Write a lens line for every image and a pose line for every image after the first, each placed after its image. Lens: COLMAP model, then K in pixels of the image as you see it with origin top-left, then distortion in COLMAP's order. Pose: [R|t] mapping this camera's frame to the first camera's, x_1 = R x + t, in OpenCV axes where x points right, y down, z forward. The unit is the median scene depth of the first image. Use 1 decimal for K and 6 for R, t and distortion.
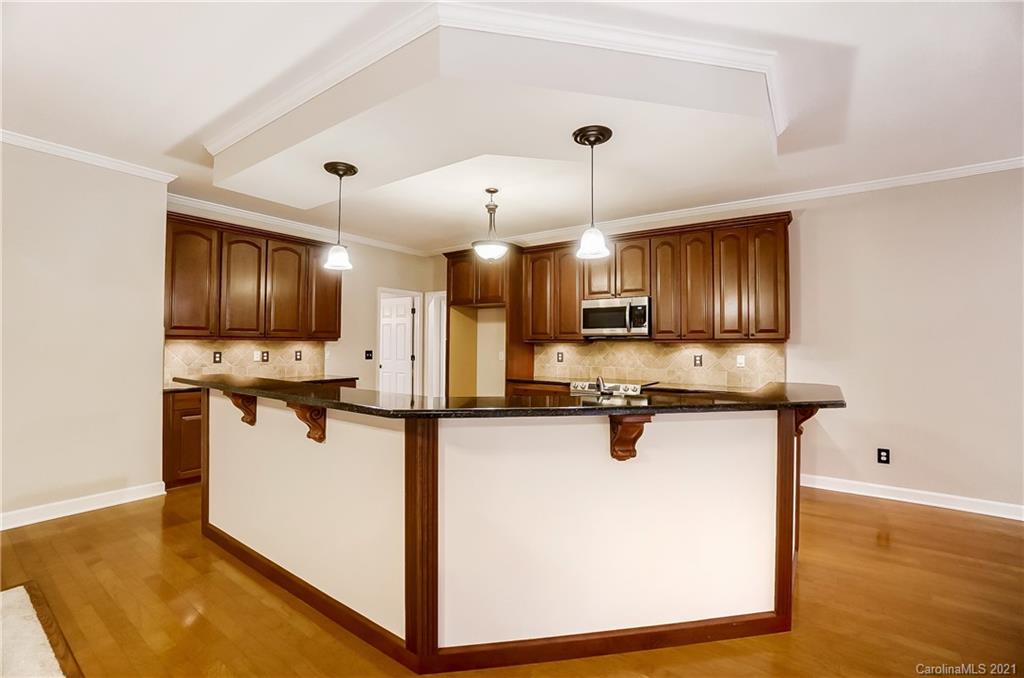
lens RADIAL K [[450.6, 0, 501.0], [0, 450.6, 340.6], [0, 0, 1]] dist [-0.065183, -0.000053]
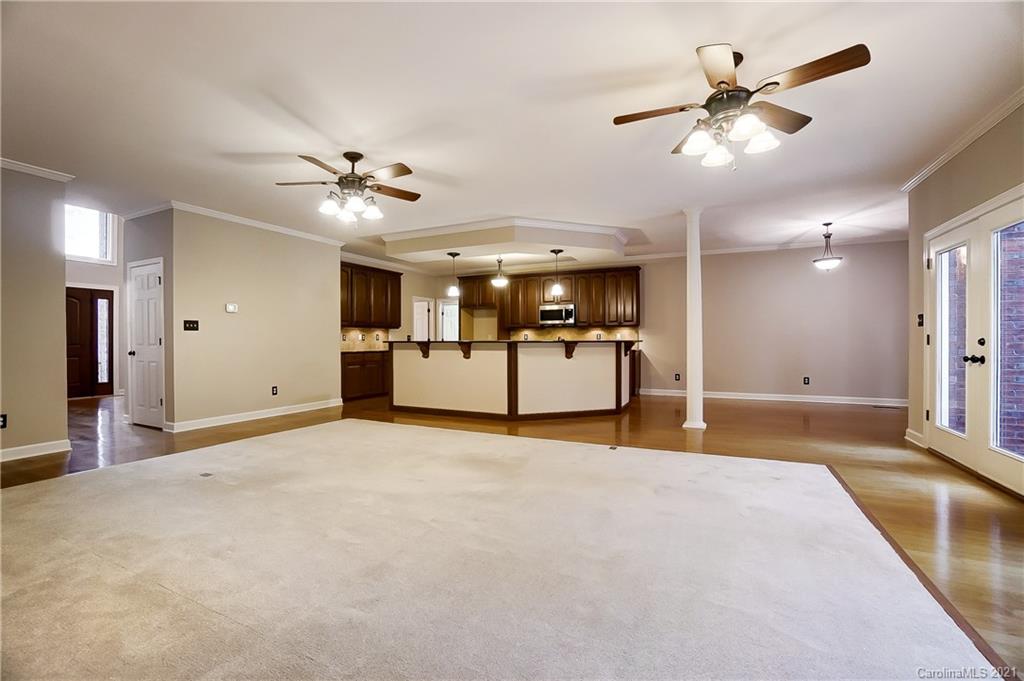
lens RADIAL K [[448.9, 0, 501.4], [0, 448.9, 339.1], [0, 0, 1]] dist [-0.028804, 0.000157]
pose [[0.986067, -0.011477, 0.165954, -0.302127], [0.010288, 0.999915, 0.008023, 0.034542], [-0.166032, -0.006204, 0.986101, -0.859945]]
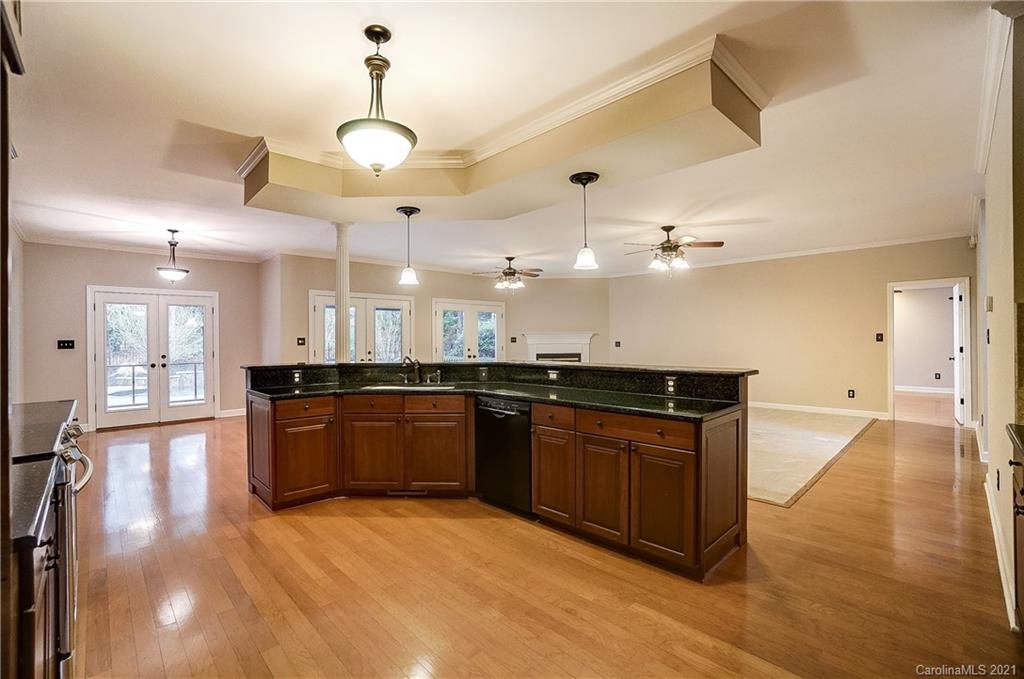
lens RADIAL K [[447.4, 0, 497.2], [0, 447.4, 340.2], [0, 0, 1]] dist [-0.061625, 0.022296]
pose [[-0.980852, -0.000554, 0.194753, -0.213263], [-0.001261, 0.999993, -0.003504, 0.011584], [-0.194750, -0.003682, -0.980846, 1.242078]]
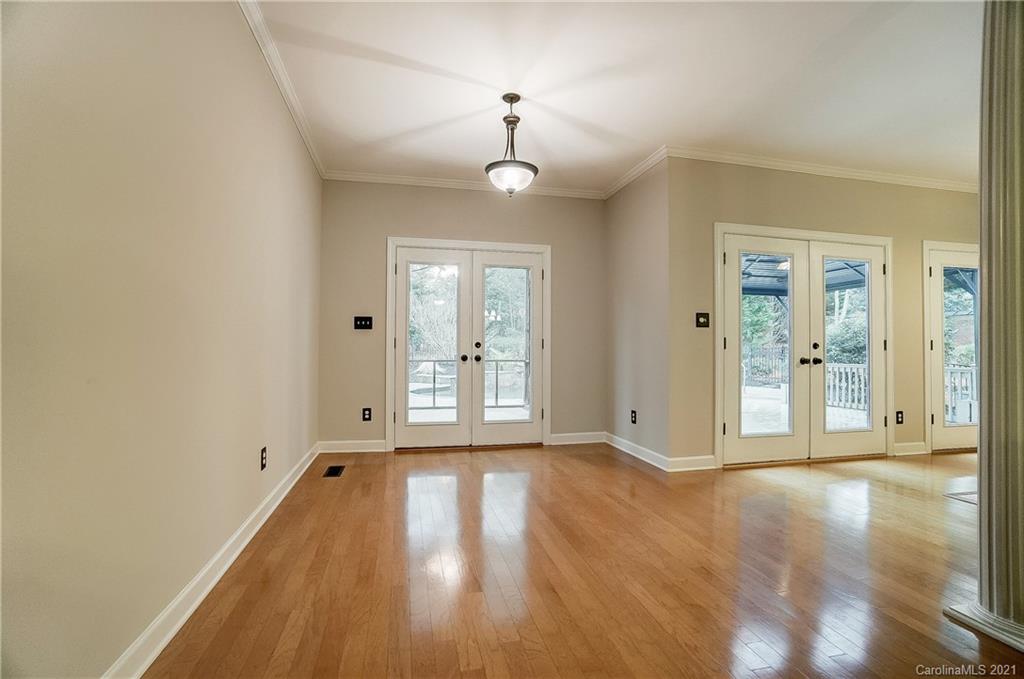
lens RADIAL K [[449.2, 0, 496.4], [0, 449.2, 339.5], [0, 0, 1]] dist [-0.063423, 0.020560]
pose [[-0.736826, 0.000260, 0.676082, 0.463553], [-0.016836, 0.999683, -0.018733, 0.067534], [-0.675872, -0.025185, -0.736588, 0.733749]]
